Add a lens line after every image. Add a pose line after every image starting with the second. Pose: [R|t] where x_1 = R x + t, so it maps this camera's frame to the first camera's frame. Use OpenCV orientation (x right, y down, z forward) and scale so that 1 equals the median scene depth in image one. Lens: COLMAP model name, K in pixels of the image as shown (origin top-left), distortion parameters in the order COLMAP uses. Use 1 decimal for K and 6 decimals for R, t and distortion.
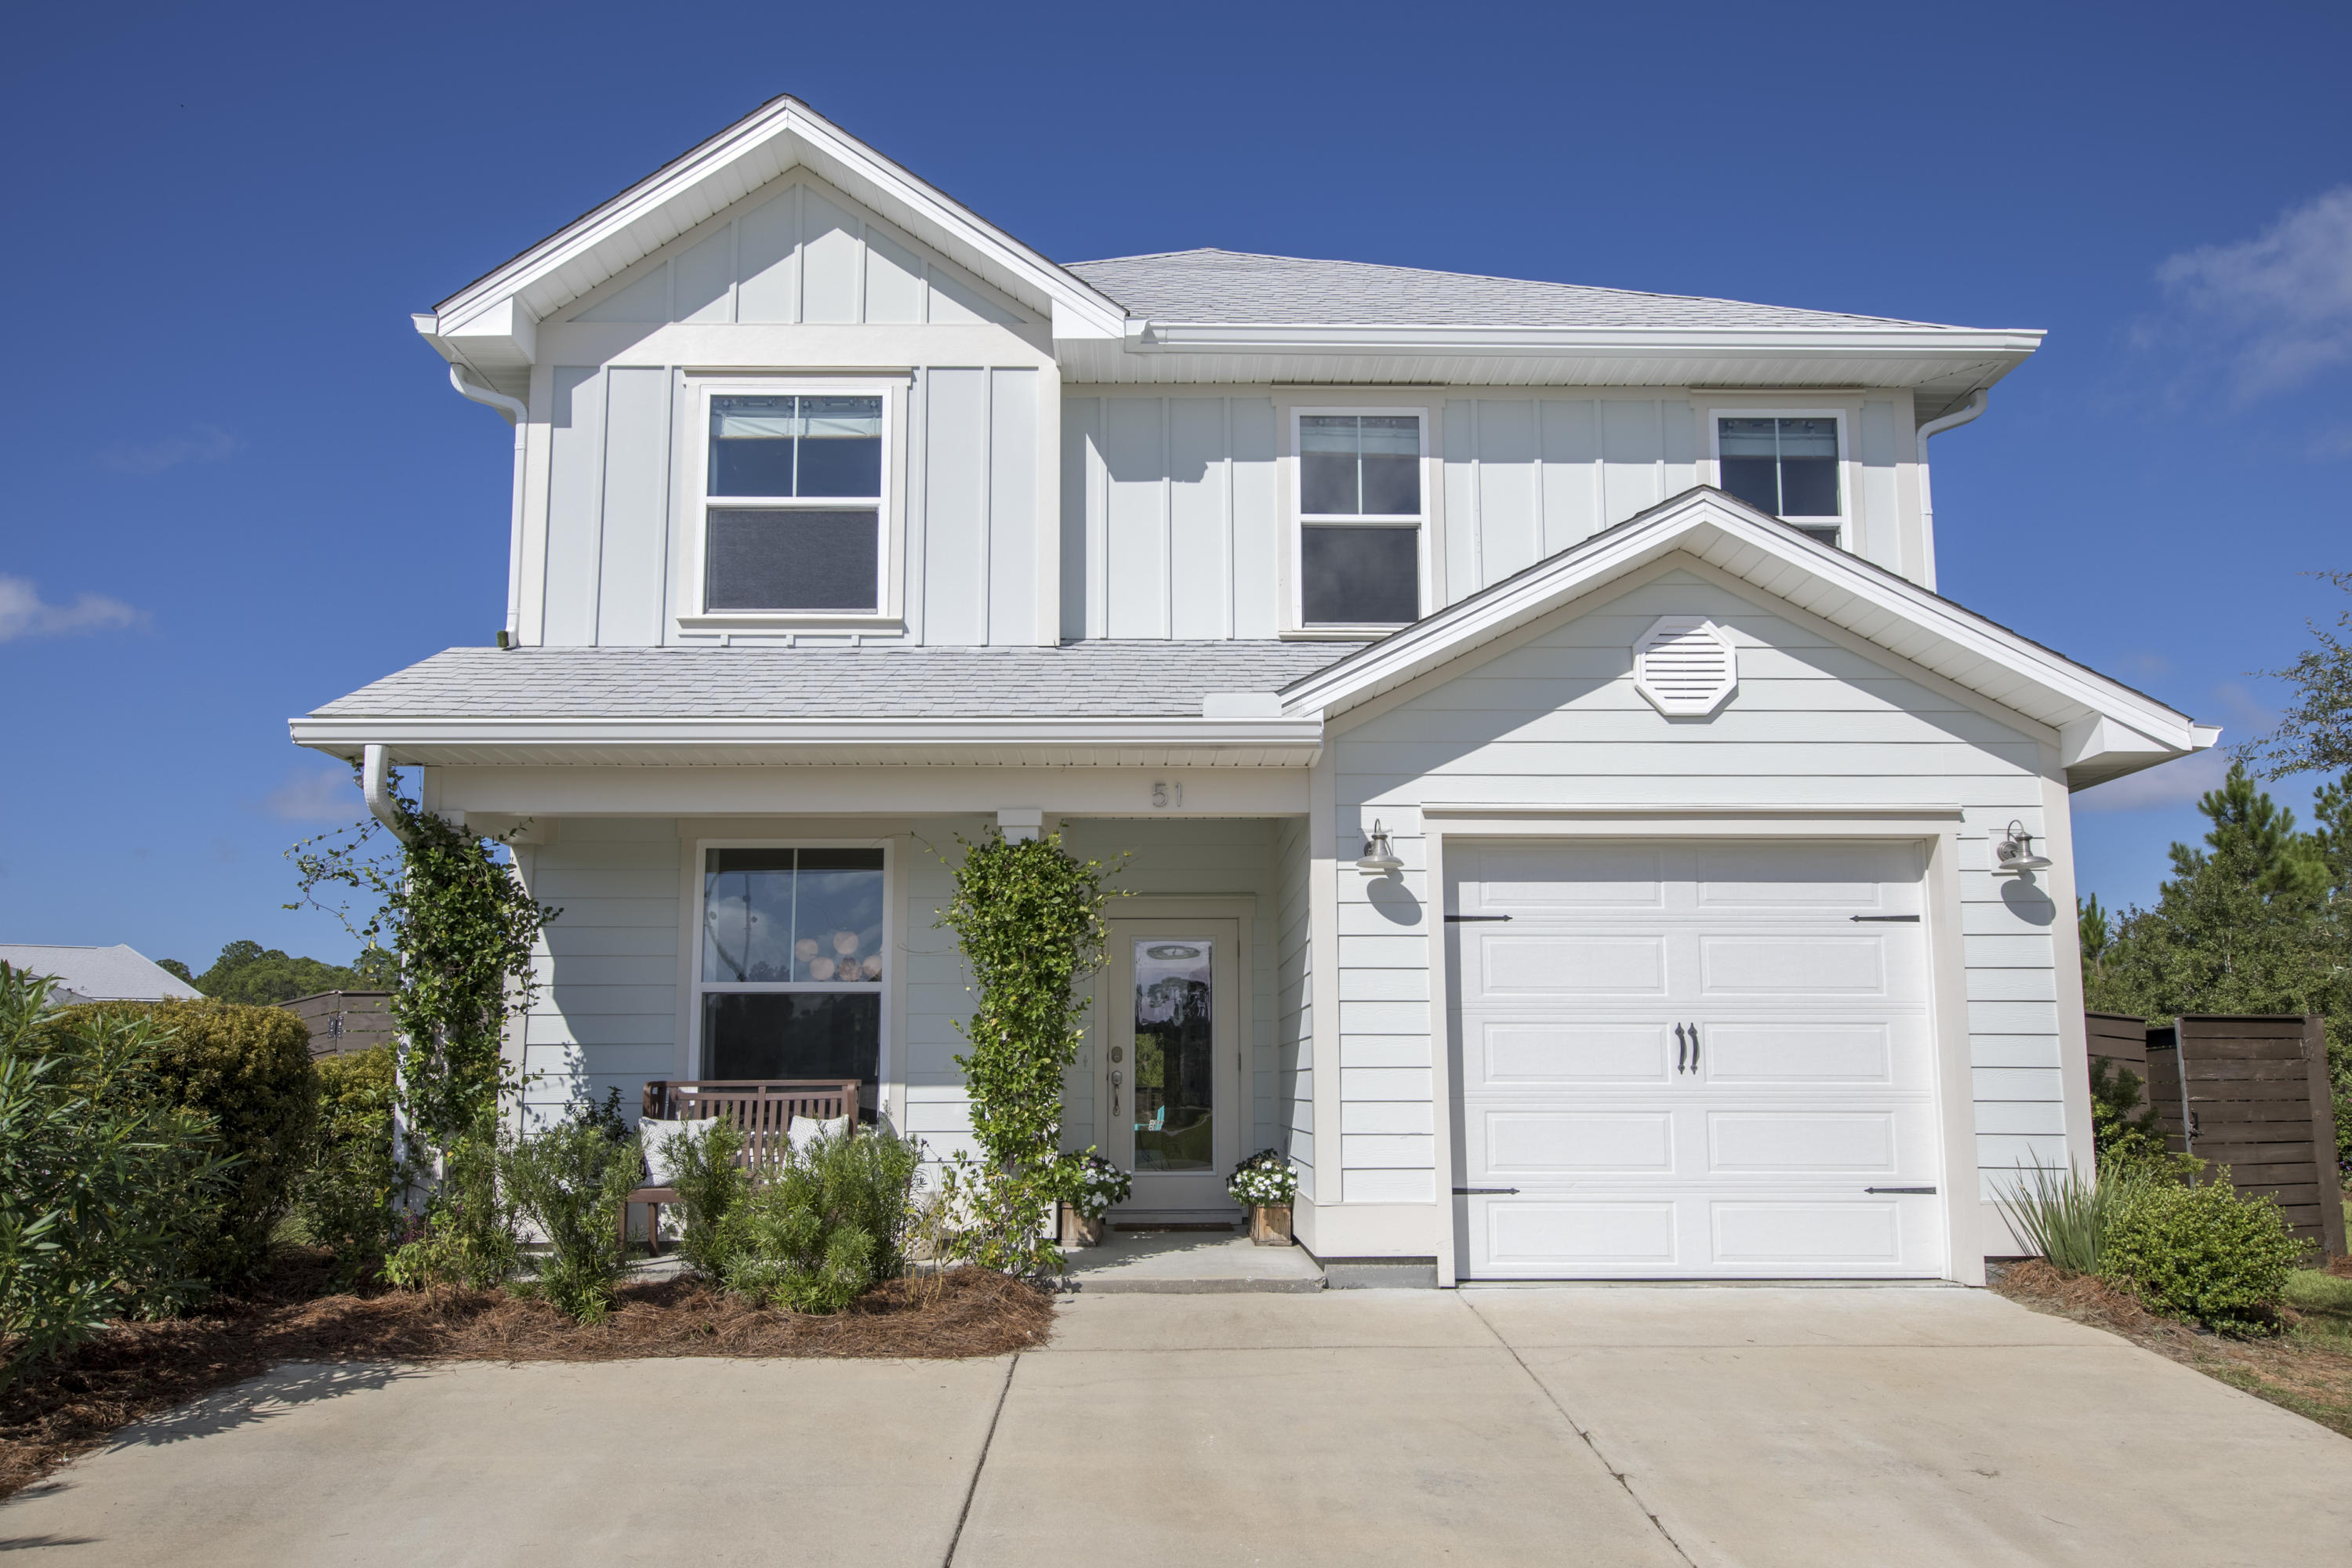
lens RADIAL K [[1575.1, 0, 1176.0], [0, 1575.1, 784.0], [0, 0, 1]] dist [0.020779, -0.000811]
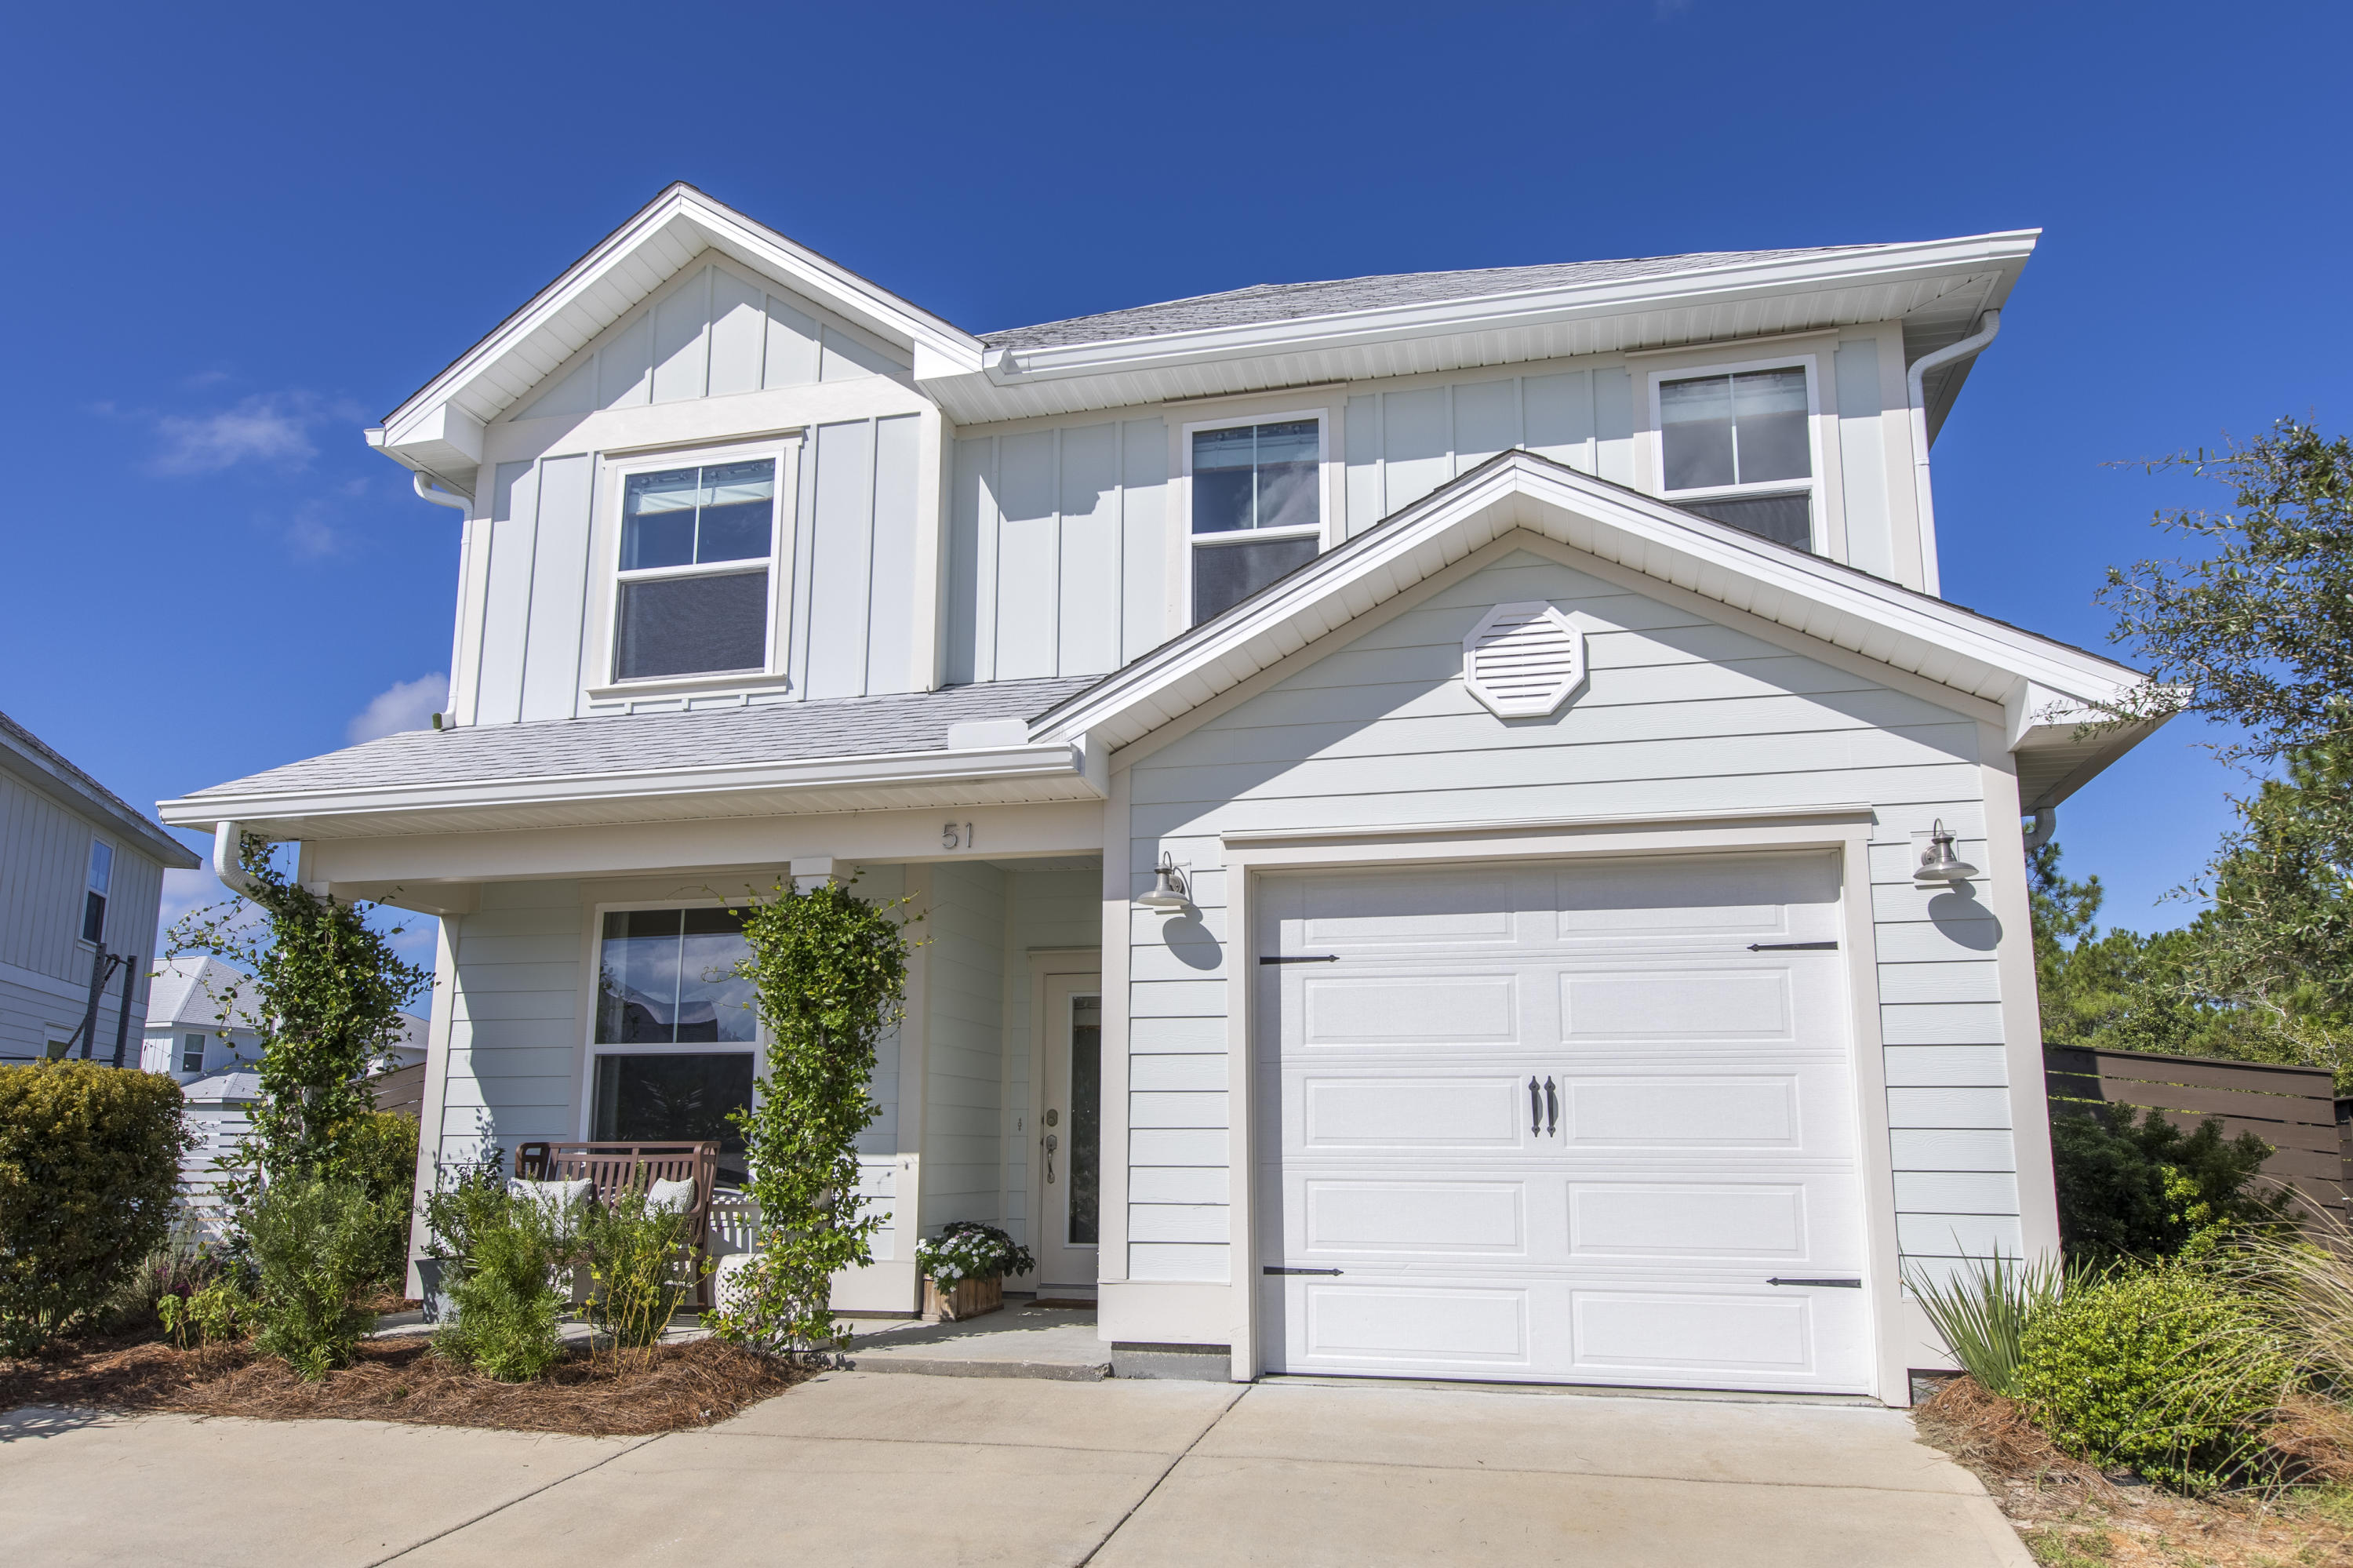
lens RADIAL K [[1547.4, 0, 1176.5], [0, 1547.4, 784.0], [0, 0, 1]] dist [0.009084, 0.001734]
pose [[0.966250, -0.054563, -0.251763, 0.347408], [0.042008, 0.997603, -0.054980, 0.031530], [0.254160, 0.042548, 0.966226, 0.136421]]
